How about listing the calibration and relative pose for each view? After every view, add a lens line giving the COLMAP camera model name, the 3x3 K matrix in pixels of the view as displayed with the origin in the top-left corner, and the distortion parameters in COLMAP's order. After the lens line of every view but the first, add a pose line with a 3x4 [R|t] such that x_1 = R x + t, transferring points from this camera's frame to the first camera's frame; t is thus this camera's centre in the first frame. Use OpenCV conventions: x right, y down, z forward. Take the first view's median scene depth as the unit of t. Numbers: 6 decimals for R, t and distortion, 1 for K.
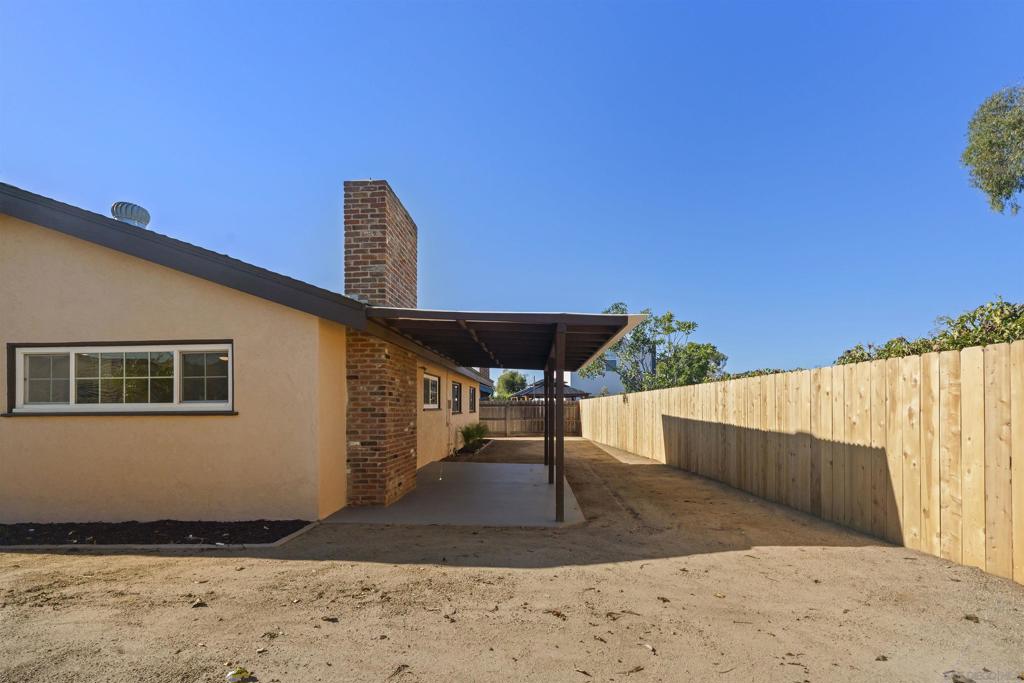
lens RADIAL K [[486.7, 0, 509.8], [0, 486.7, 405.0], [0, 0, 1]] dist [-0.003559, -0.000631]
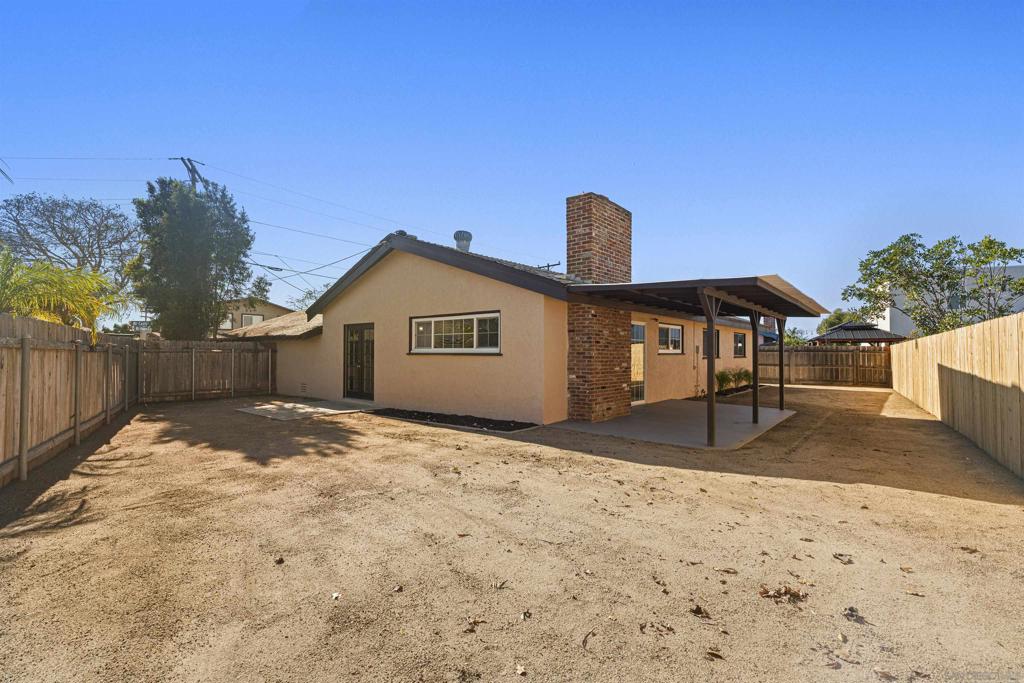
lens RADIAL K [[461.3, 0, 508.9], [0, 461.3, 342.1], [0, 0, 1]] dist [-0.002971, 0.000934]
pose [[0.800781, -0.003557, -0.598947, 0.352247], [-0.005989, 0.999885, -0.013945, -0.003060], [0.598927, 0.014754, 0.800668, -0.215025]]
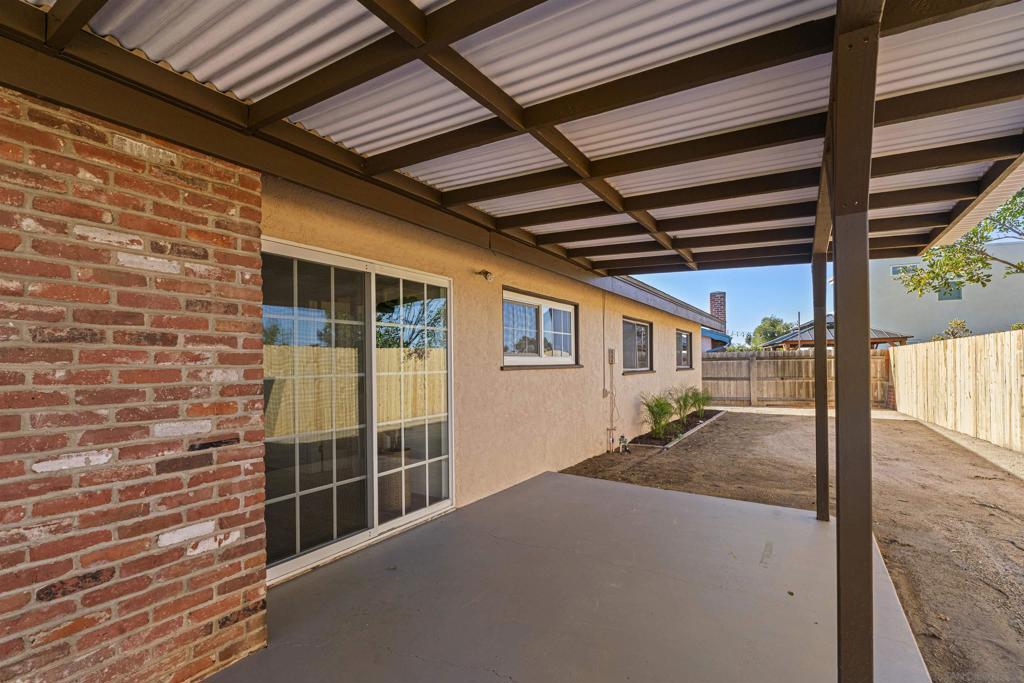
lens RADIAL K [[465.3, 0, 507.4], [0, 465.3, 350.2], [0, 0, 1]] dist [-0.000482, 0.000589]
pose [[0.867404, -0.023039, -0.497072, 0.081588], [0.011525, 0.999590, -0.026219, 0.007933], [0.497472, 0.017013, 0.867313, 1.052672]]
